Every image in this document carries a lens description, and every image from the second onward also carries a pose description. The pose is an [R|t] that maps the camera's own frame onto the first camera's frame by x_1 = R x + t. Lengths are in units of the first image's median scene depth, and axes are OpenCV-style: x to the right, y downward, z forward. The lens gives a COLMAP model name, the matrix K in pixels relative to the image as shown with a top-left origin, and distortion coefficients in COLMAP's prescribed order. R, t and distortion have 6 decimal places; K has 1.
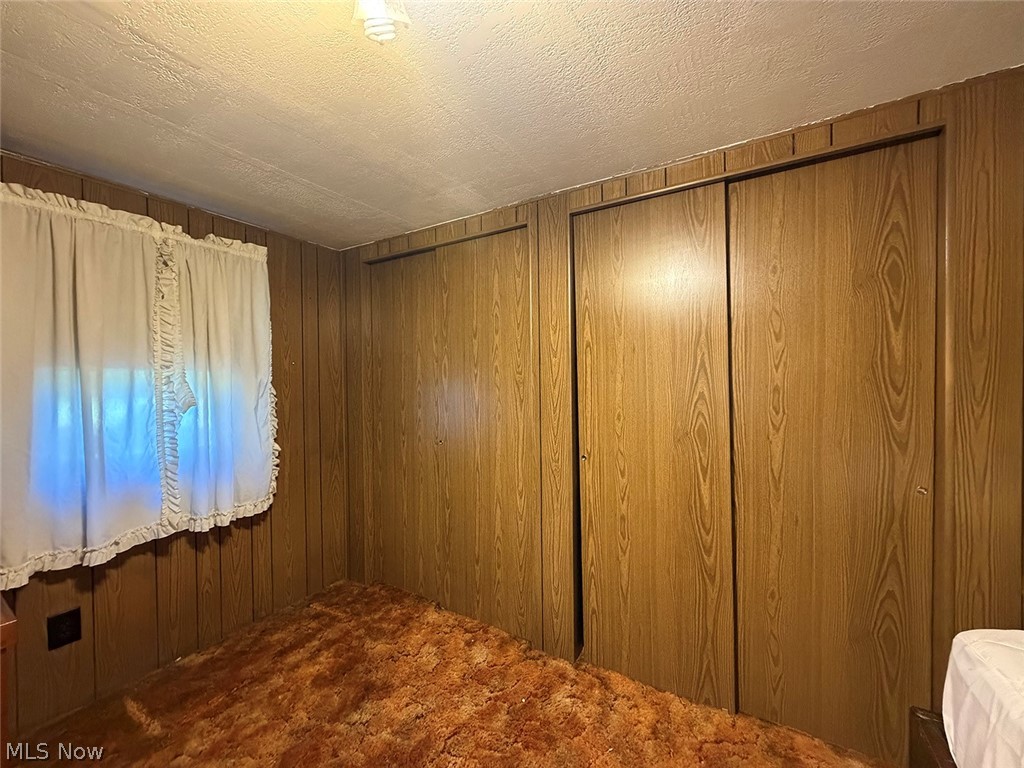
lens RADIAL K [[407.9, 0, 512.0], [0, 407.9, 384.0], [0, 0, 1]] dist [0.000182, -0.000029]
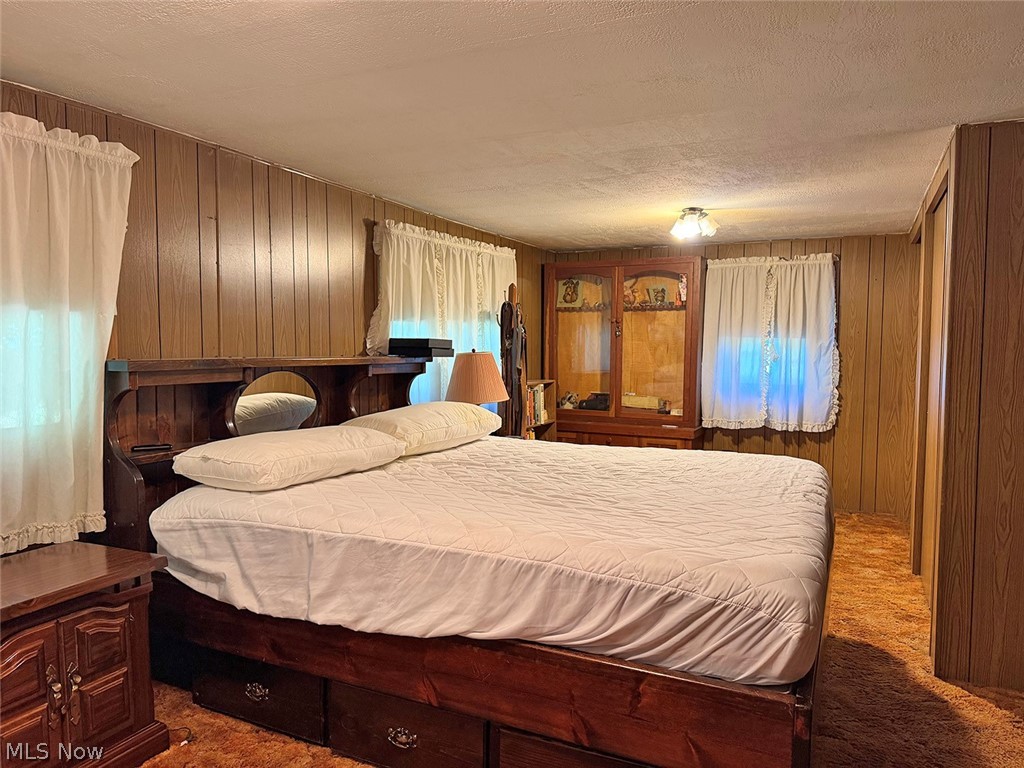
lens RADIAL K [[723.3, 0, 512.0], [0, 723.3, 384.0], [0, 0, 1]] dist [0.100577, -0.122143]
pose [[0.103956, 0.071780, -0.991988, 2.076921], [-0.021029, 0.997328, 0.069962, -0.029535], [0.994360, 0.013588, 0.105188, -0.439089]]
